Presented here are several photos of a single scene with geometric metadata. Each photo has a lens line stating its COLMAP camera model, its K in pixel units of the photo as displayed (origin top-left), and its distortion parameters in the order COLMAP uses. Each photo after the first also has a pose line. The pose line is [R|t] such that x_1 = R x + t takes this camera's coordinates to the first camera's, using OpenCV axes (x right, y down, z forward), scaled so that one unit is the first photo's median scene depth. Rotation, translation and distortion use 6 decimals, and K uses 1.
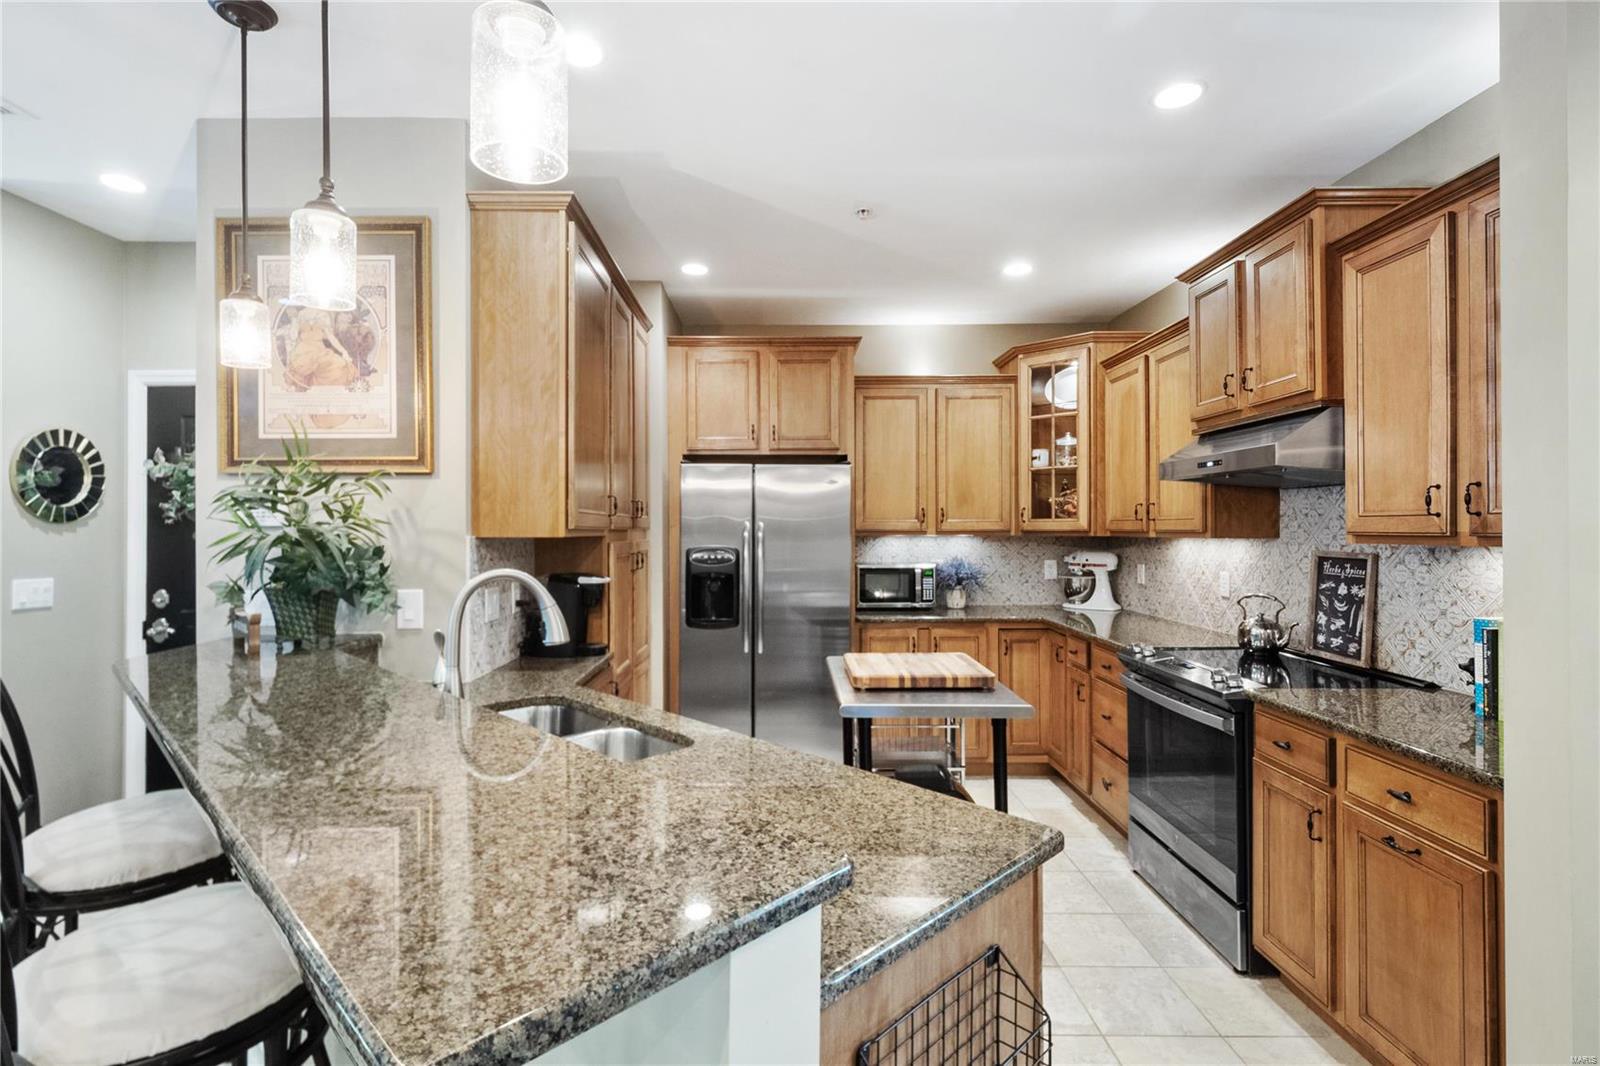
lens RADIAL K [[755.8, 0, 790.9], [0, 755.8, 527.4], [0, 0, 1]] dist [0.001934, -0.000078]
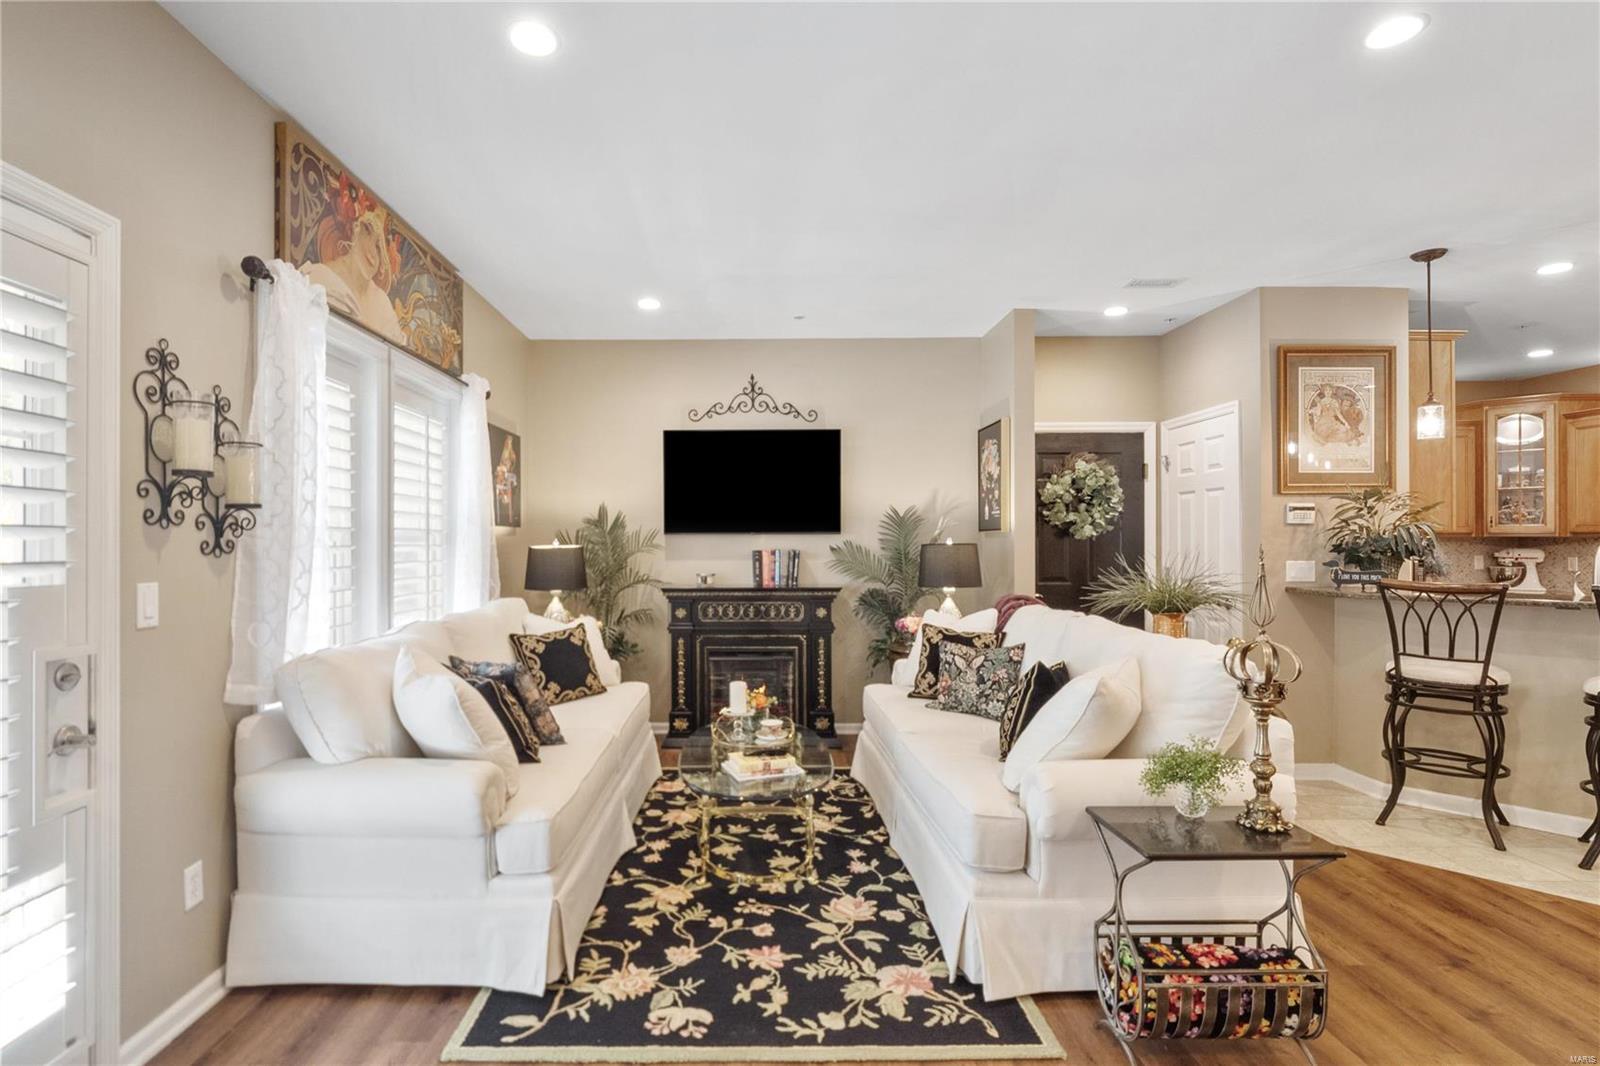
lens RADIAL K [[772.8, 0, 762.4], [0, 772.8, 543.1], [0, 0, 1]] dist [-0.014991, -0.000512]
pose [[0.999996, 0.000639, 0.002655, -1.466819], [-0.000639, 1.000000, 0.000016, 0.033656], [-0.002655, -0.000018, 0.999996, -0.570479]]
